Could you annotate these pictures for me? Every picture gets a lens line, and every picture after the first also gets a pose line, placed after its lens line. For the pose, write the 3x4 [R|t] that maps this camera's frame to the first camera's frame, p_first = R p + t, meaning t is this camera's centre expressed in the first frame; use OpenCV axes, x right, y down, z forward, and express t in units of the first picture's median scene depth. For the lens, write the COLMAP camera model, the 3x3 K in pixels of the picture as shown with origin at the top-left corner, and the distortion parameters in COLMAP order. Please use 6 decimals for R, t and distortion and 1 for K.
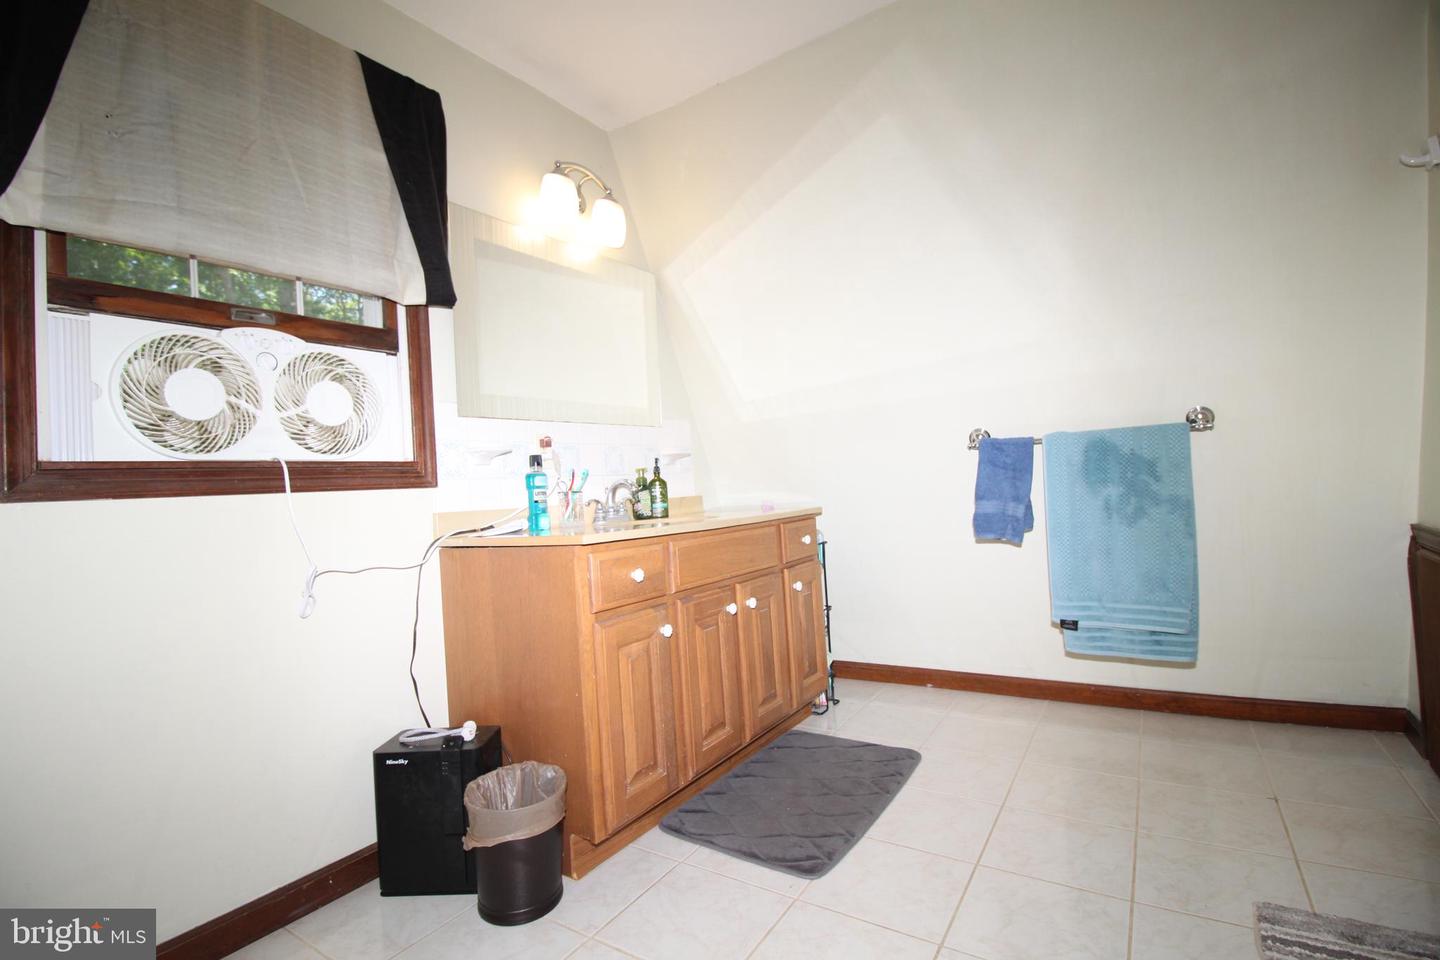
lens RADIAL K [[667.2, 0, 719.1], [0, 667.2, 475.3], [0, 0, 1]] dist [-0.001879, -0.011851]
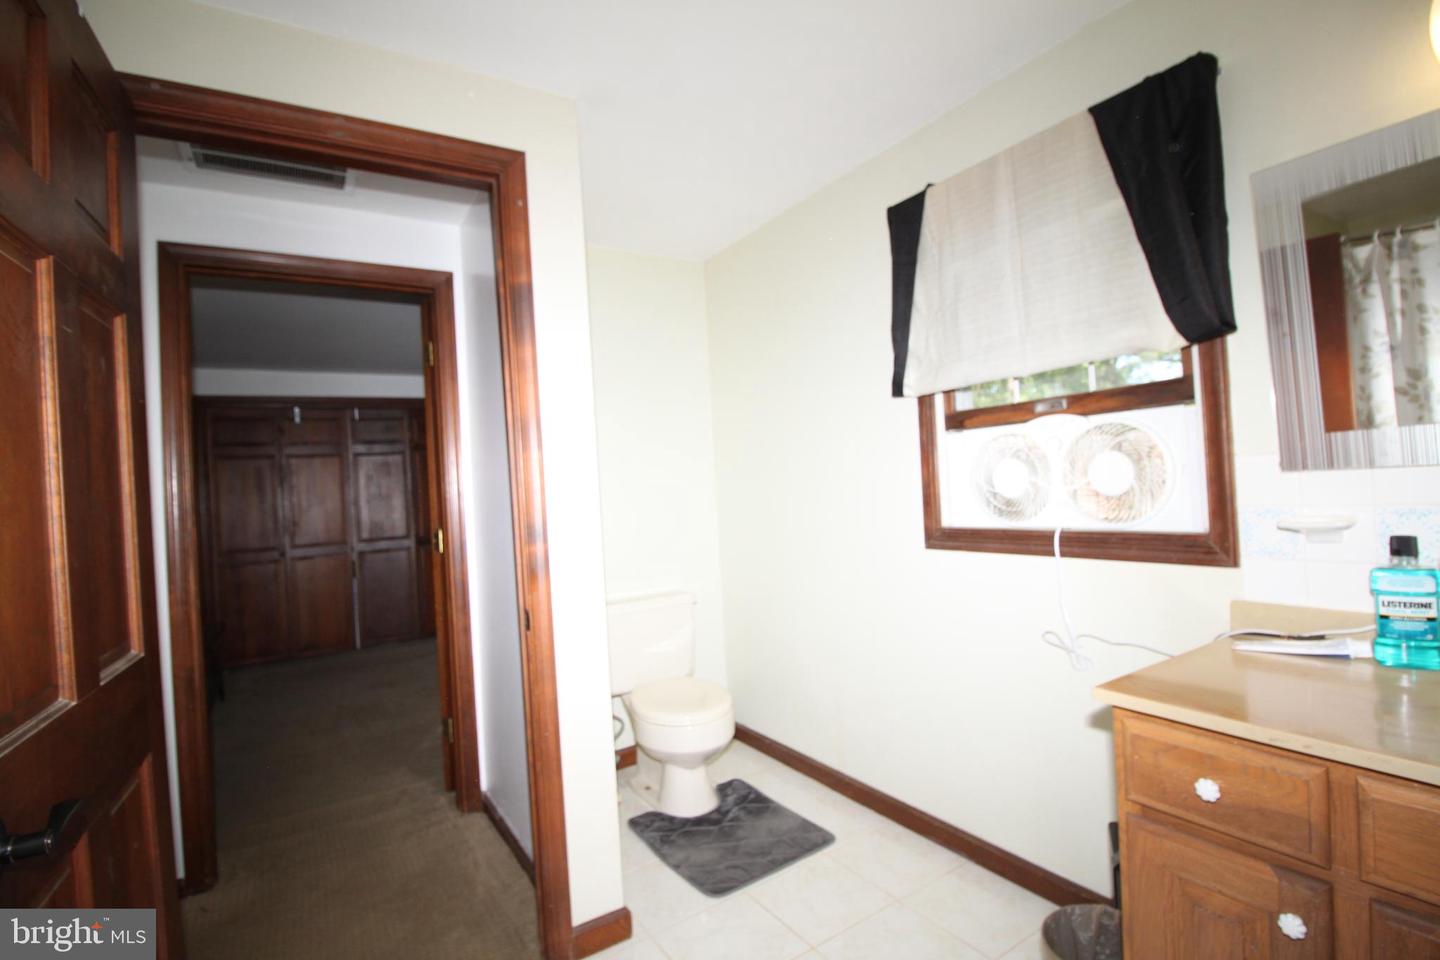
lens RADIAL K [[675.6, 0, 720.2], [0, 675.6, 476.3], [0, 0, 1]] dist [0.001410, 0.000067]
pose [[-0.360835, 0.079553, -0.929230, 0.584017], [0.107510, 0.993261, 0.043287, -0.208966], [0.926412, -0.084282, -0.366956, 0.812351]]
